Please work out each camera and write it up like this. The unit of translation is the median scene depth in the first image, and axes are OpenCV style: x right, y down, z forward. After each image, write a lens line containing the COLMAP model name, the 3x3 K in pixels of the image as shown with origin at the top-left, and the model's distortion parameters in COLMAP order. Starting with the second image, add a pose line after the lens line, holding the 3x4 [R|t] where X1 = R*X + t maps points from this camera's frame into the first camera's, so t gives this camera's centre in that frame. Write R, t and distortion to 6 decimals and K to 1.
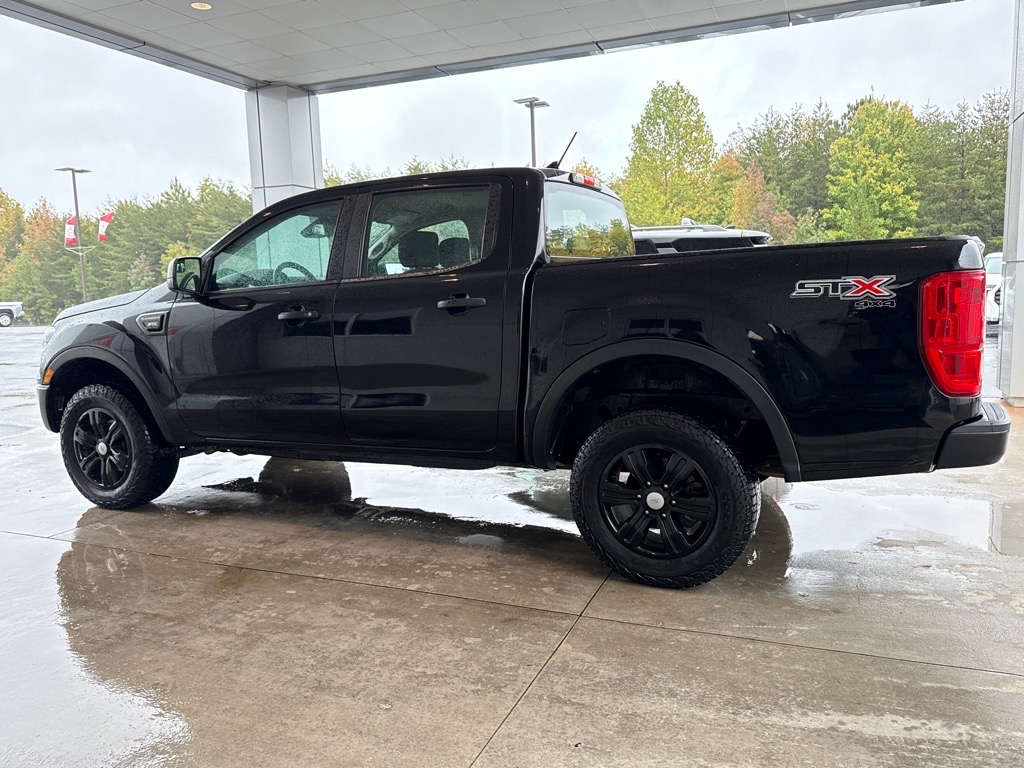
lens RADIAL K [[790.5, 0, 512.0], [0, 790.5, 384.0], [0, 0, 1]] dist [0.113582, -0.161982]
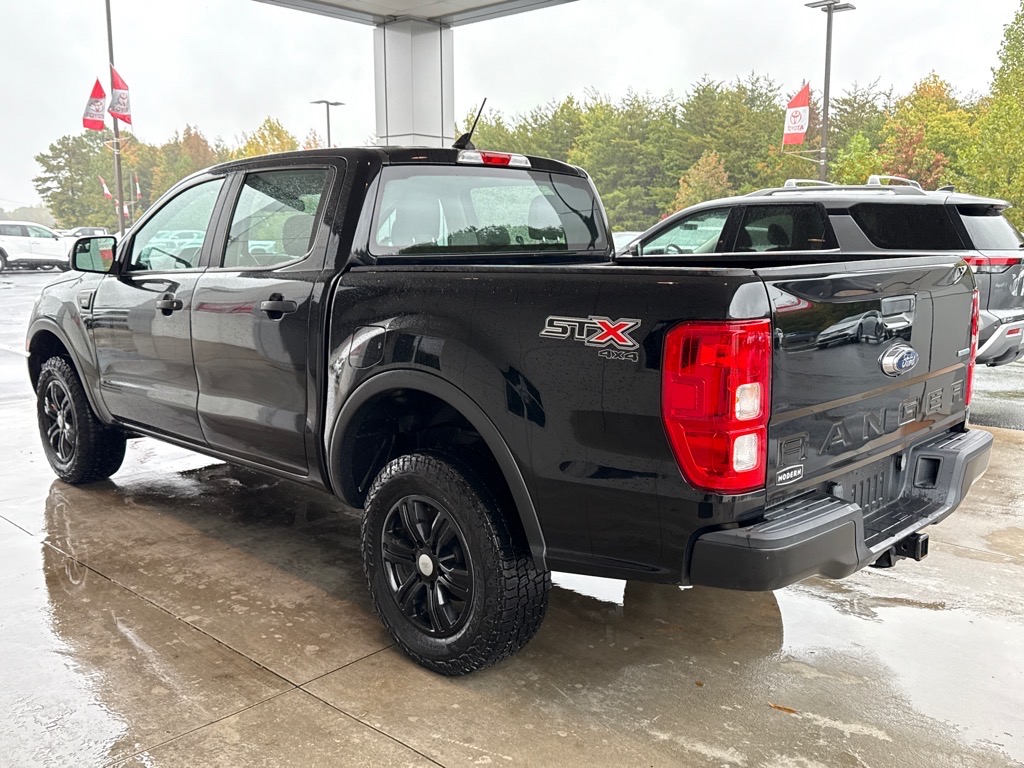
lens RADIAL K [[949.7, 0, 512.0], [0, 949.7, 384.0], [0, 0, 1]] dist [0.011888, -0.013392]
pose [[0.936765, 0.087426, -0.338864, 0.496371], [-0.073164, 0.995821, 0.054663, -0.085846], [0.342227, -0.026414, 0.939246, 0.099394]]
